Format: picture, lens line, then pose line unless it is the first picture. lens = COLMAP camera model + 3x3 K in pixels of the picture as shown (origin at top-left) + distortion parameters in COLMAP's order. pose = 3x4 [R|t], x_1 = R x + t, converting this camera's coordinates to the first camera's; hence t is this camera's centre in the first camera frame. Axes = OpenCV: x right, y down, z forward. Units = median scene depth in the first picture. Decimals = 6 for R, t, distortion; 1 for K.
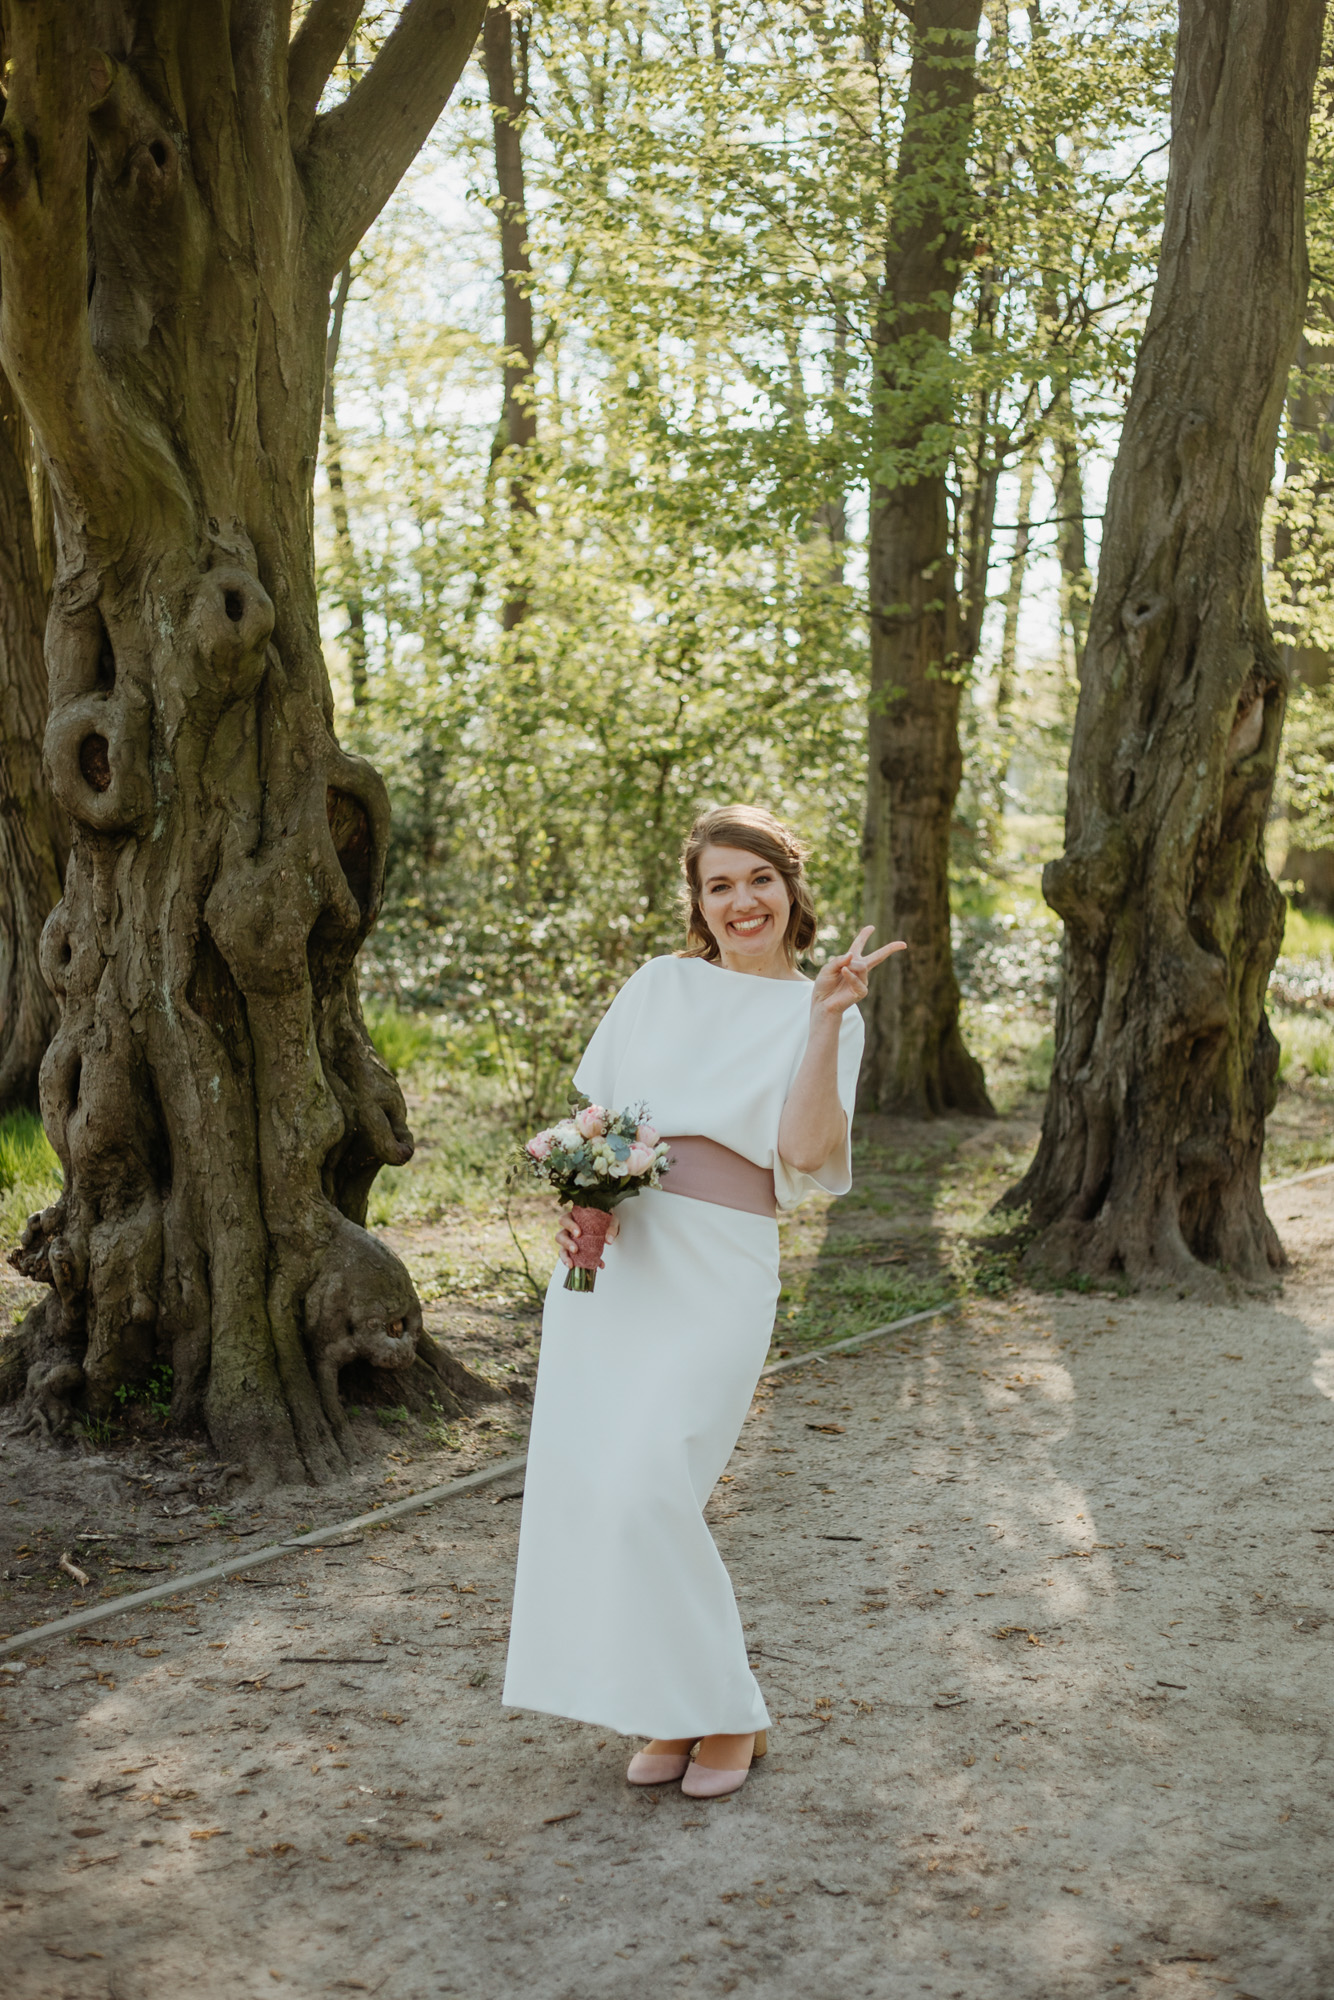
lens RADIAL K [[2895.2, 0, 667.0], [0, 2895.2, 1000.0], [0, 0, 1]] dist [-0.195157, 0.041044]
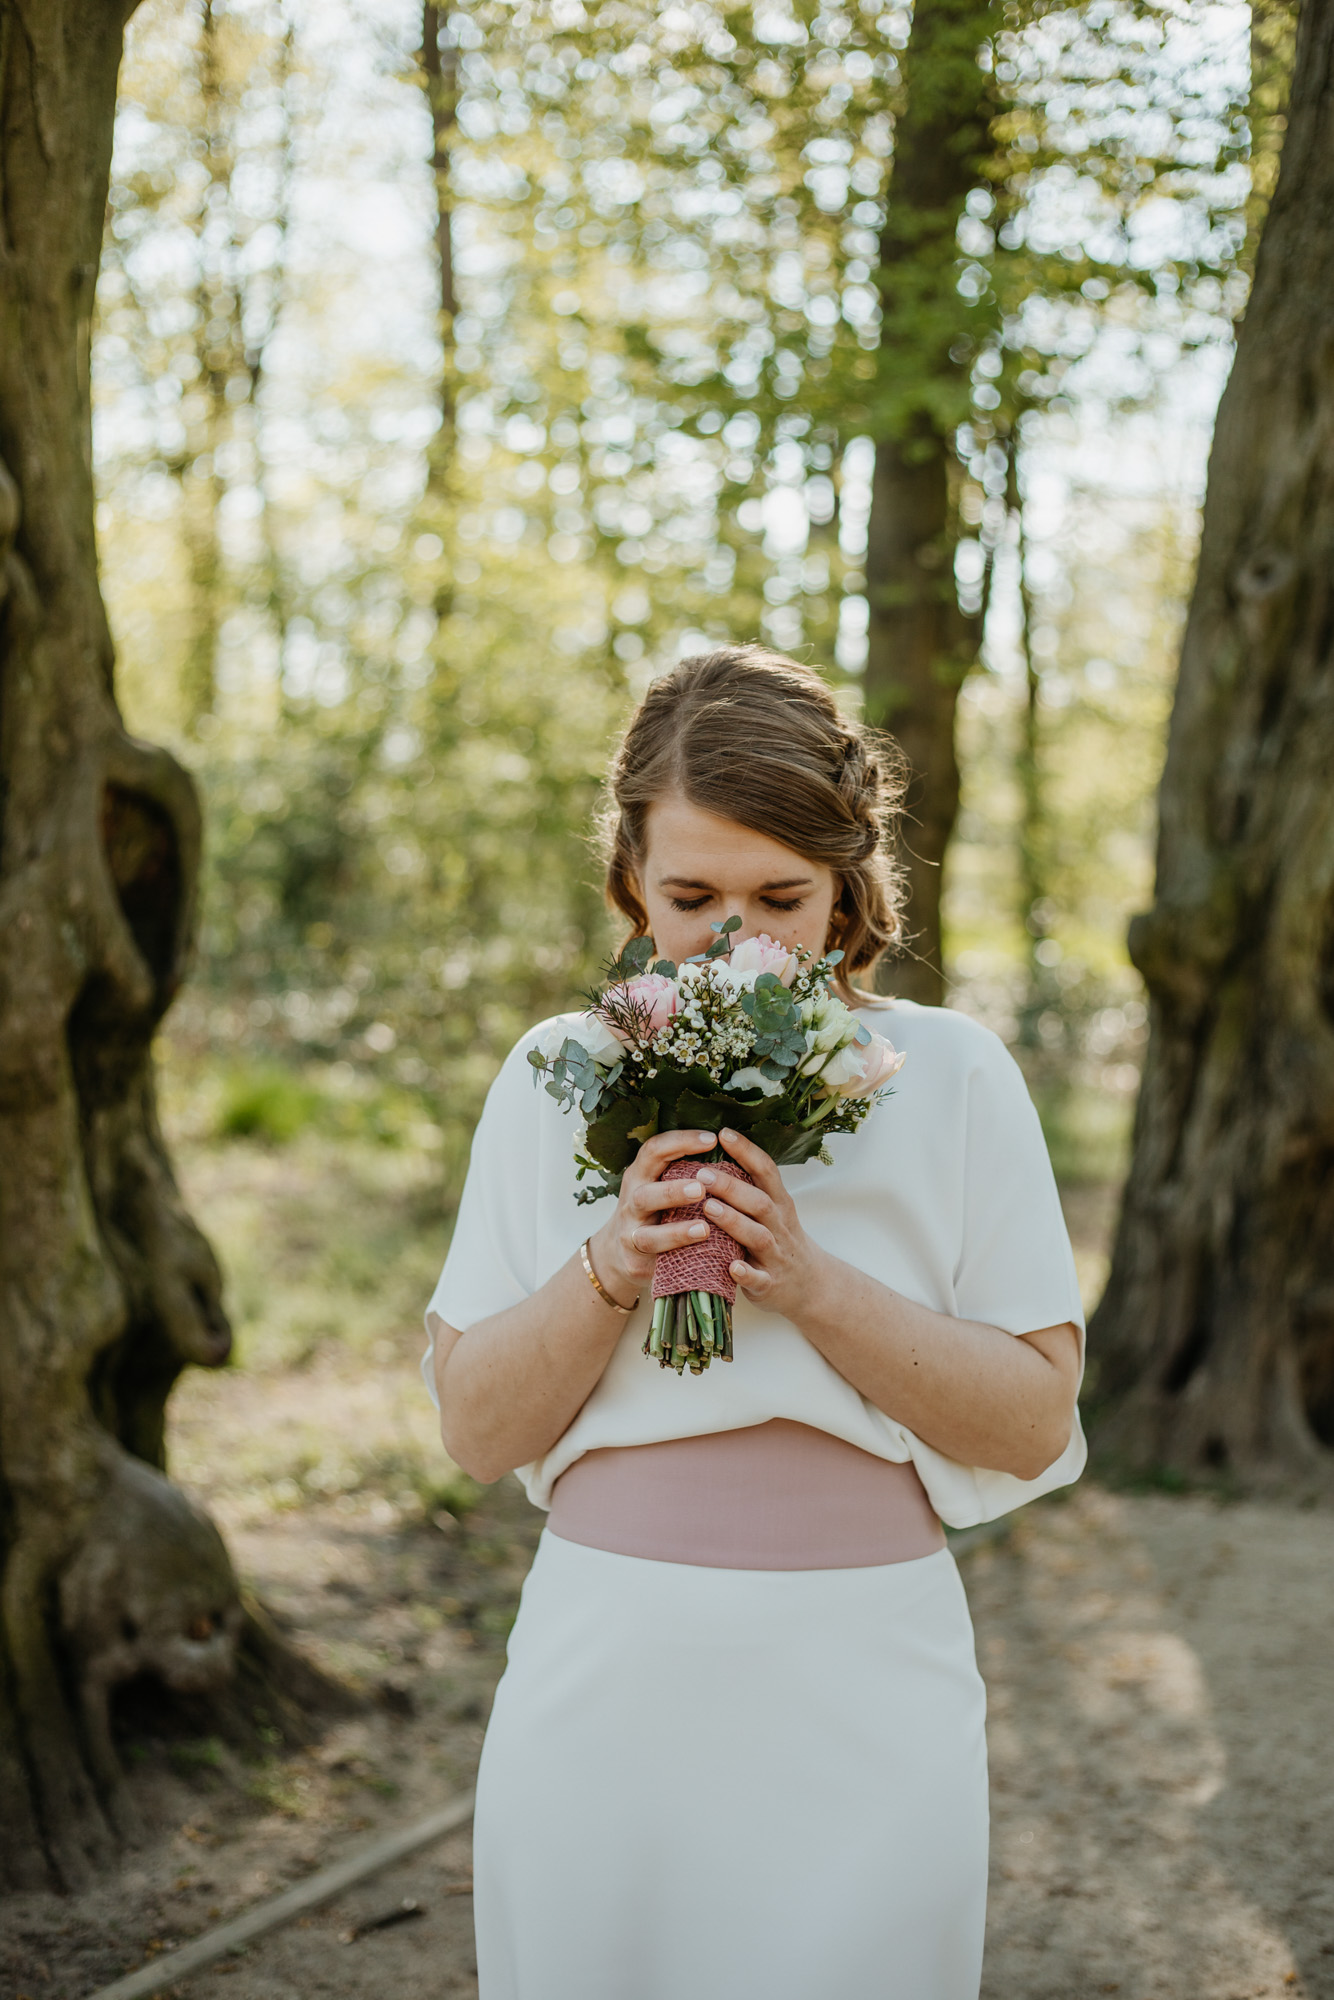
lens RADIAL K [[2895.2, 0, 667.0], [0, 2895.2, 1000.0], [0, 0, 1]] dist [-0.195157, 0.041044]
pose [[0.999505, 0.016527, 0.026753, -0.008925], [-0.016267, 0.999818, -0.009933, -0.020499], [-0.026913, 0.009493, 0.999593, 0.336763]]
